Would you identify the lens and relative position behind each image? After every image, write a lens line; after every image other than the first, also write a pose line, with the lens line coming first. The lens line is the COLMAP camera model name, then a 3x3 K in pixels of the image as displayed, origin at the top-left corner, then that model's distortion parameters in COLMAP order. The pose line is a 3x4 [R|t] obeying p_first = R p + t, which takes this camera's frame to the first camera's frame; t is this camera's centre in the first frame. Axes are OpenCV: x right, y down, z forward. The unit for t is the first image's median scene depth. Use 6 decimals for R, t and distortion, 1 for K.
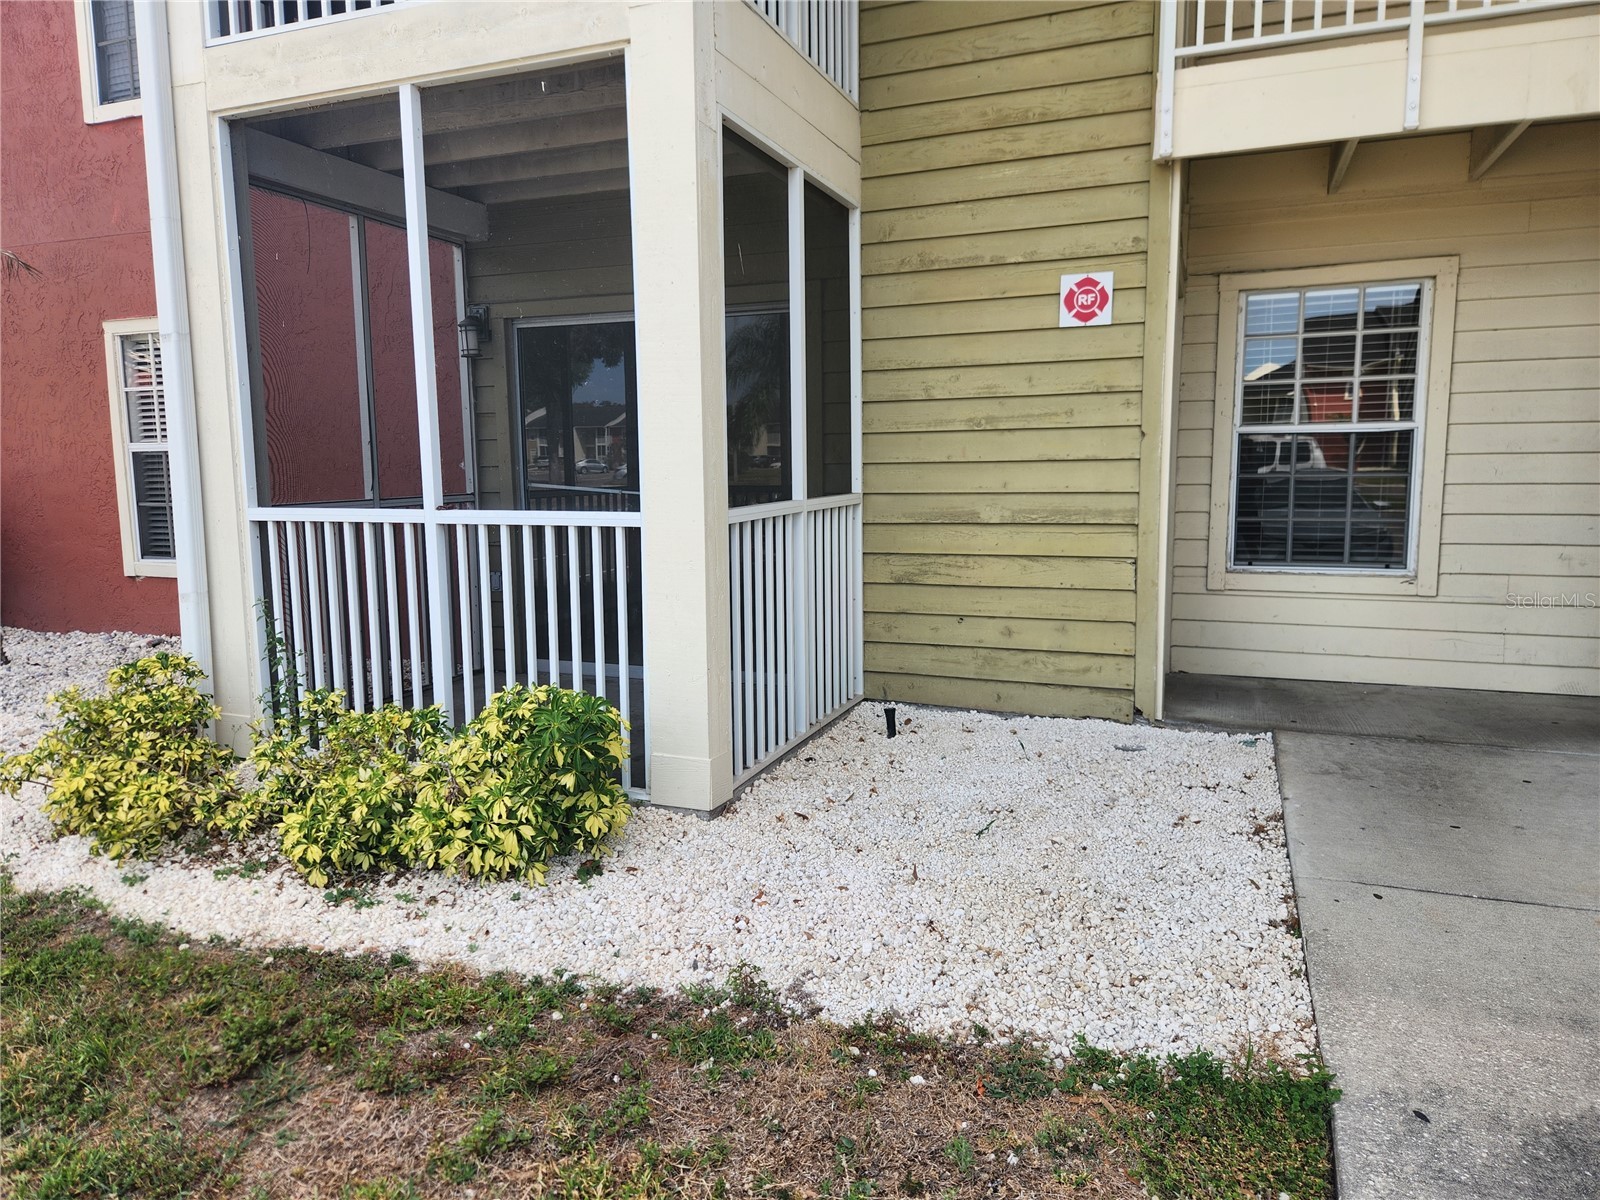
lens RADIAL K [[1084.6, 0, 794.1], [0, 1084.6, 593.2], [0, 0, 1]] dist [0.060569, -0.050936]
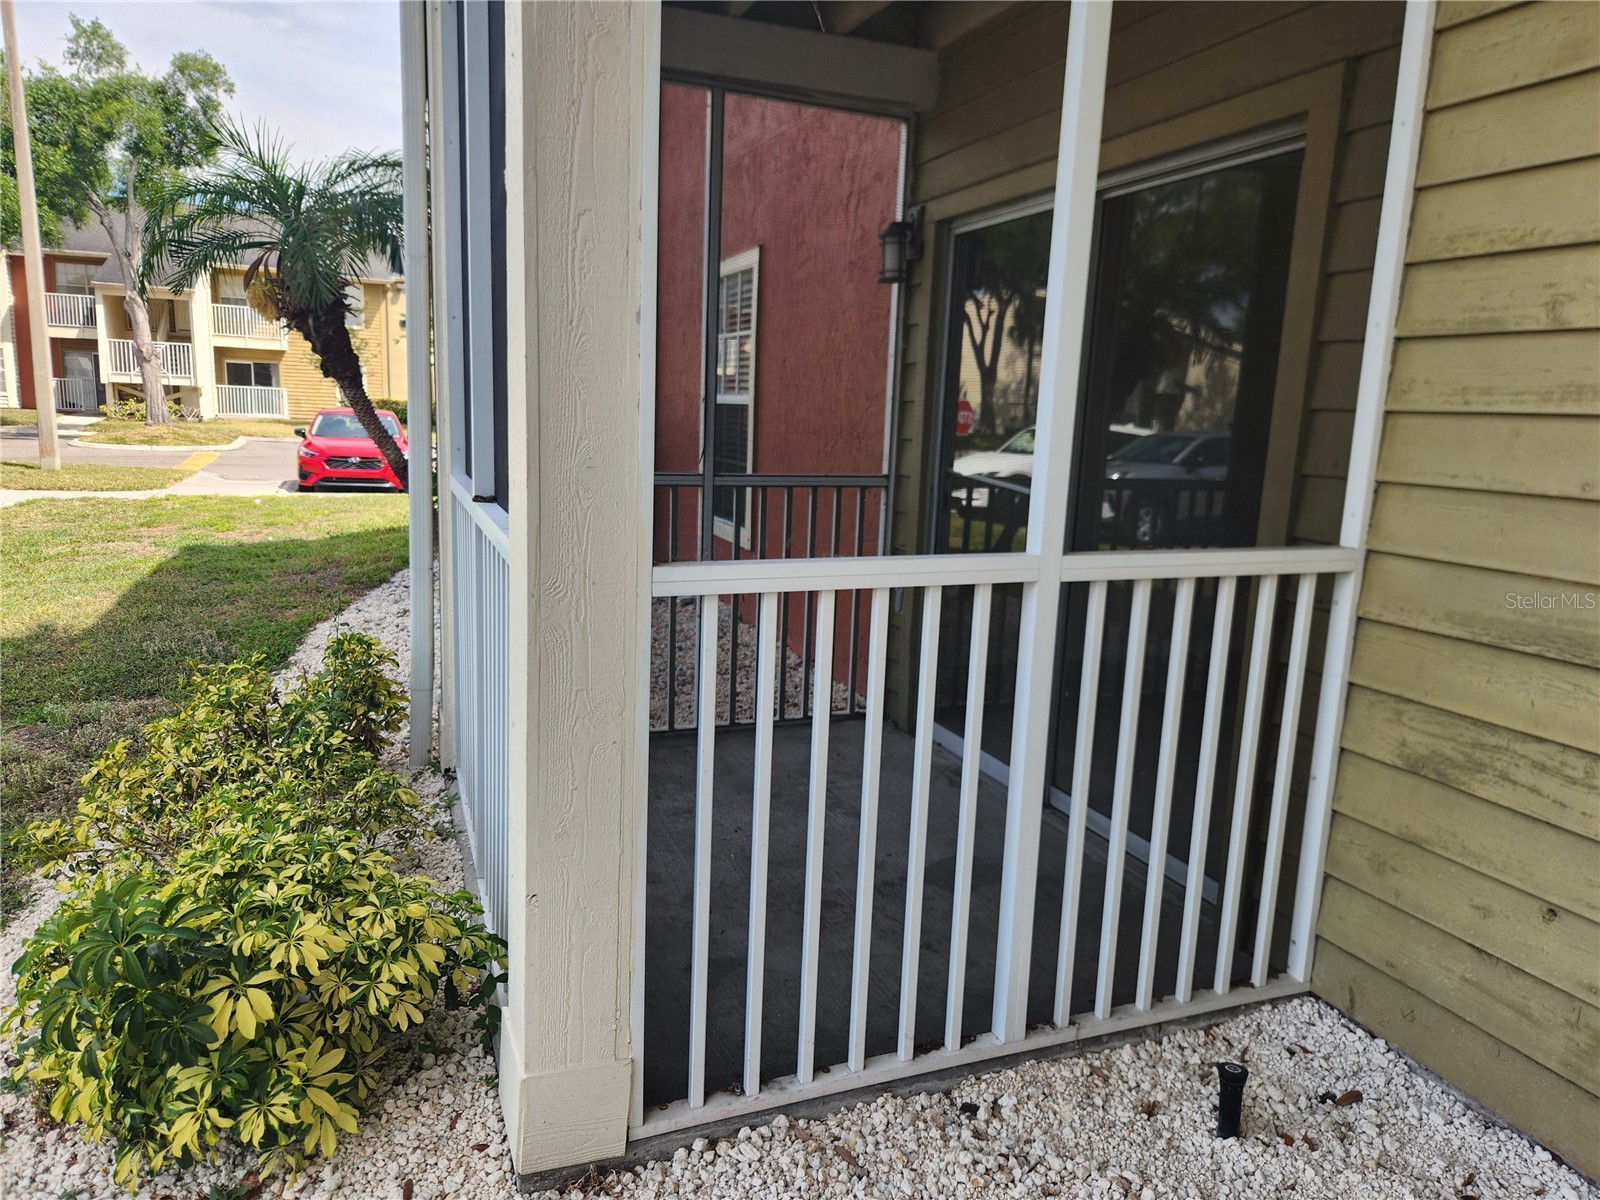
lens RADIAL K [[1084.6, 0, 805.4], [0, 1084.6, 604.1], [0, 0, 1]] dist [0.060569, -0.050936]
pose [[0.688593, 0.169371, -0.705090, 0.226660], [-0.134585, 0.985297, 0.105244, -0.087759], [0.712549, 0.022424, 0.701264, 0.535007]]
